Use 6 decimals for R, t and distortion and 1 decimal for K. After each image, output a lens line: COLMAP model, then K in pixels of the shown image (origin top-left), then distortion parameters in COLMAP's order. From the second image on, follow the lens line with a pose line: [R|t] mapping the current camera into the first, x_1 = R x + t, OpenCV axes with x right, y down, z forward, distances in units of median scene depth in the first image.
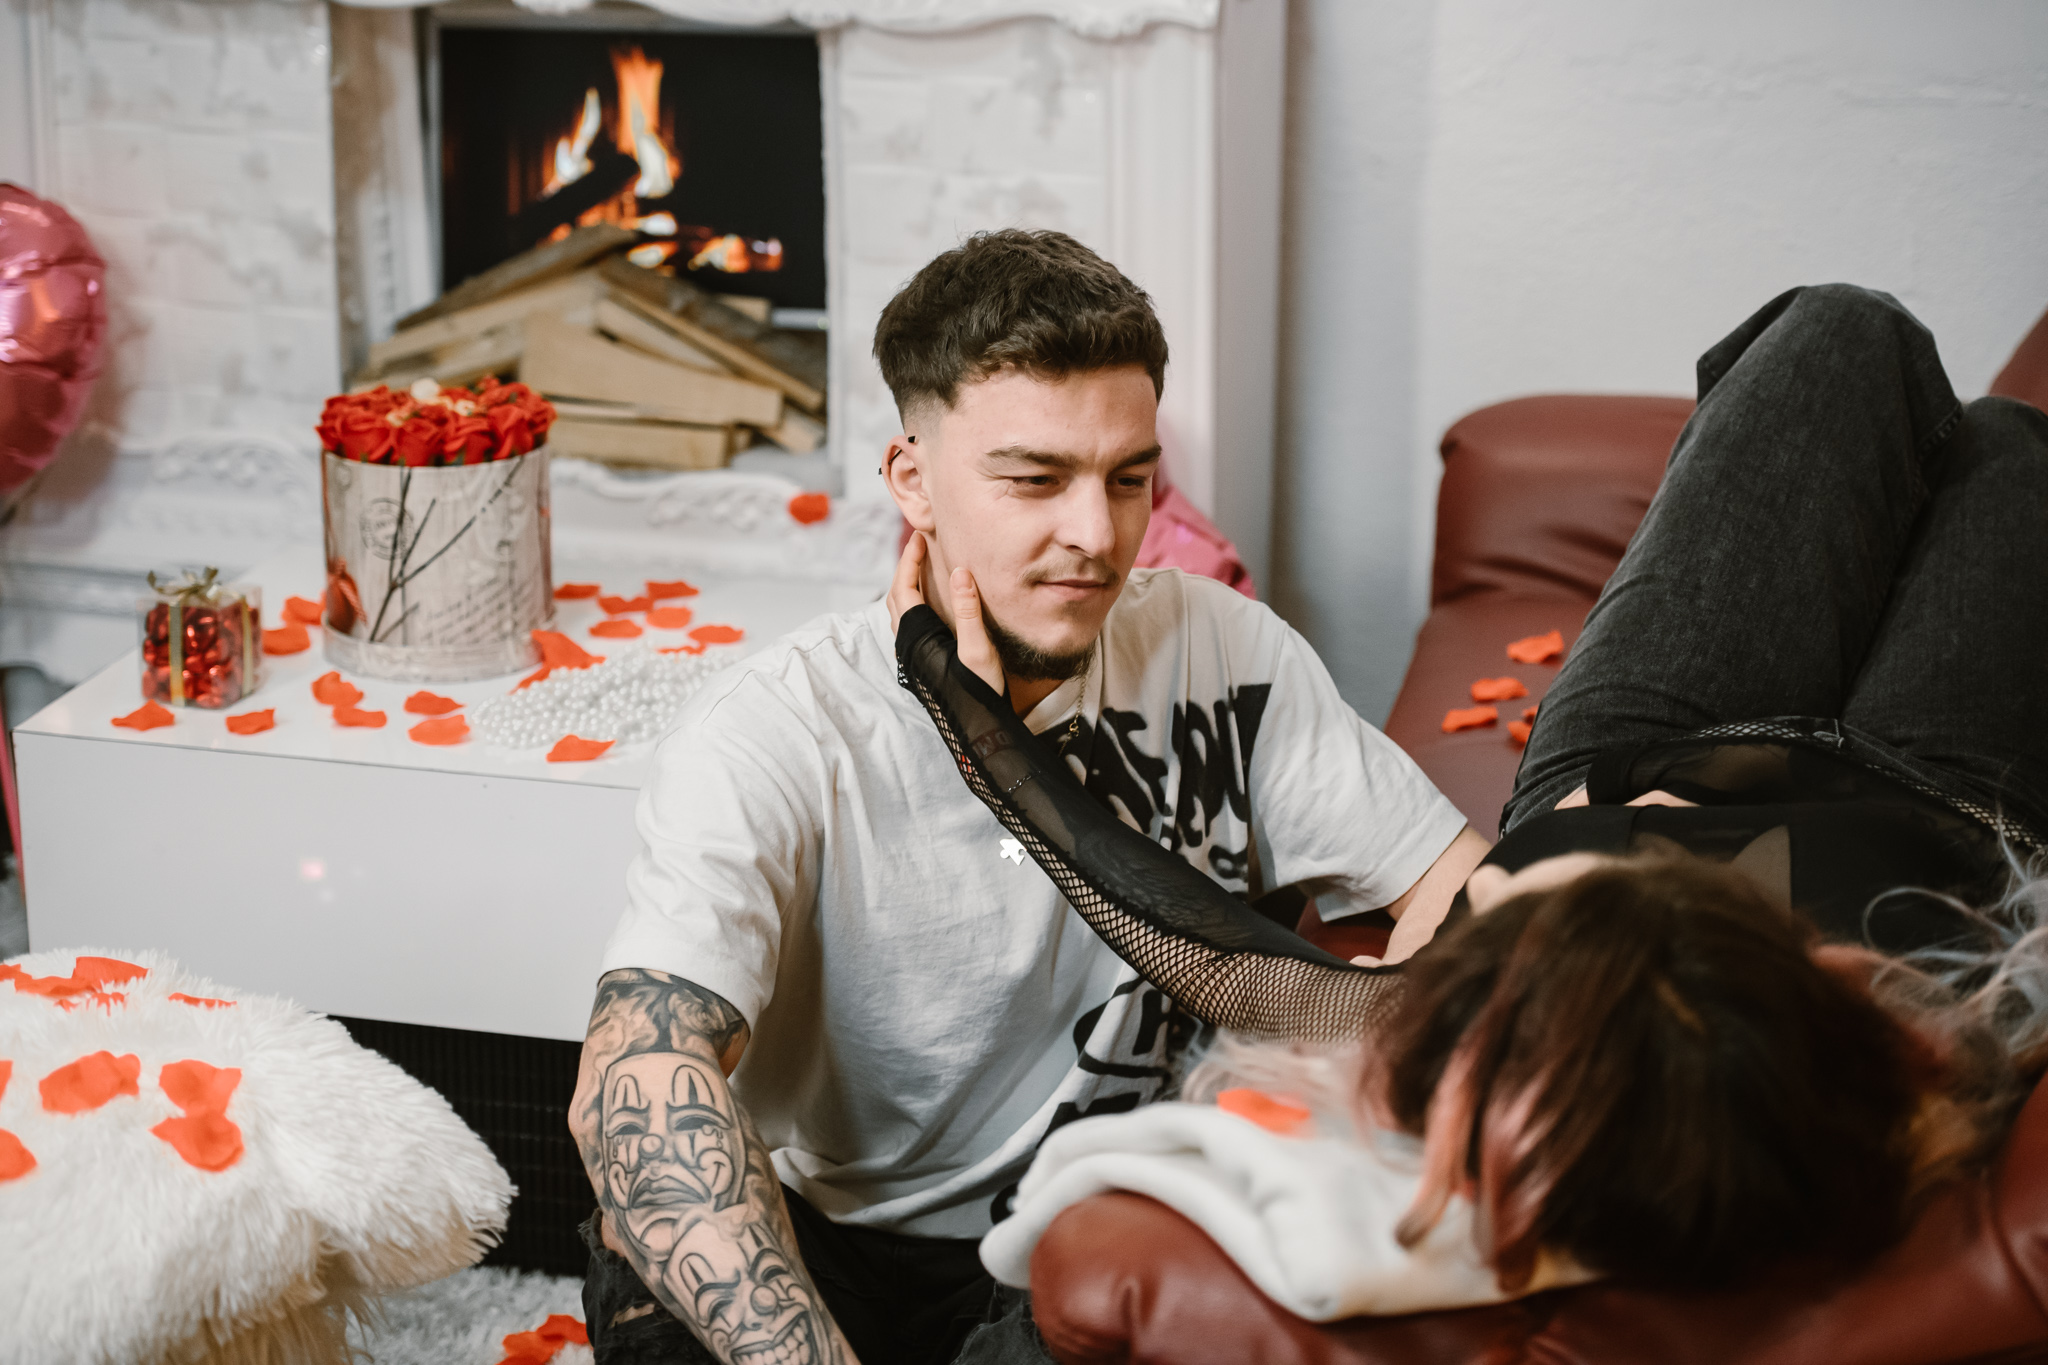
lens RADIAL K [[4014.1, 0, 1024.0], [0, 4014.1, 682.5], [0, 0, 1]] dist [-0.090478, -0.154953]
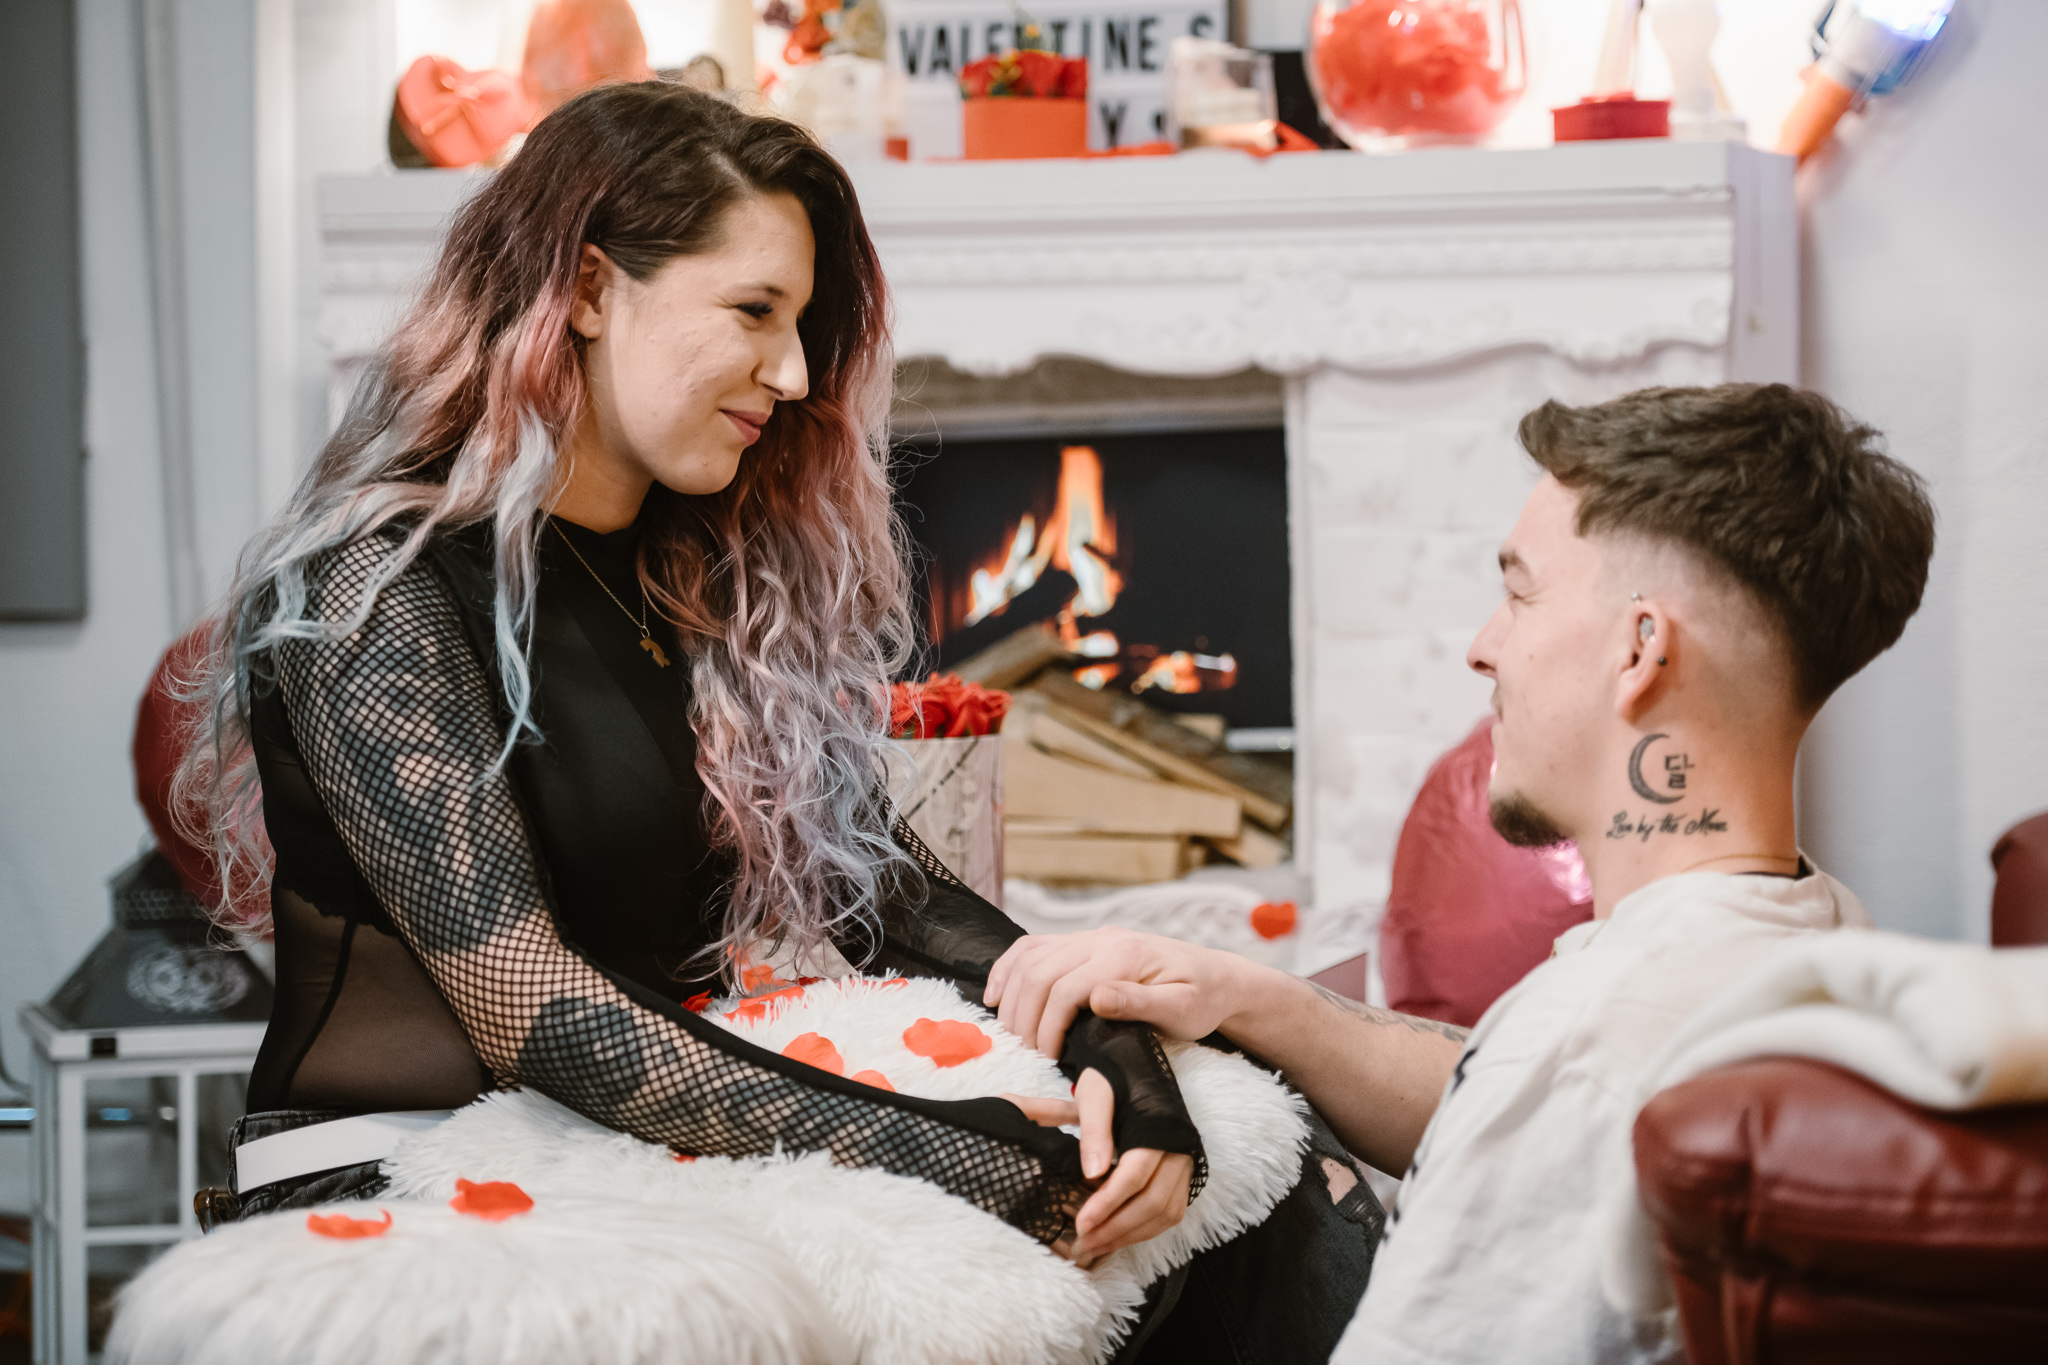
lens RADIAL K [[4775.1, 0, 1024.0], [0, 4775.1, 682.5], [0, 0, 1]] dist [0.041954, 0.692927]
pose [[0.996883, -0.014434, -0.077557, -0.027528], [-0.005572, 0.967779, -0.251740, 0.182173], [0.078691, 0.251387, 0.964682, -0.038376]]
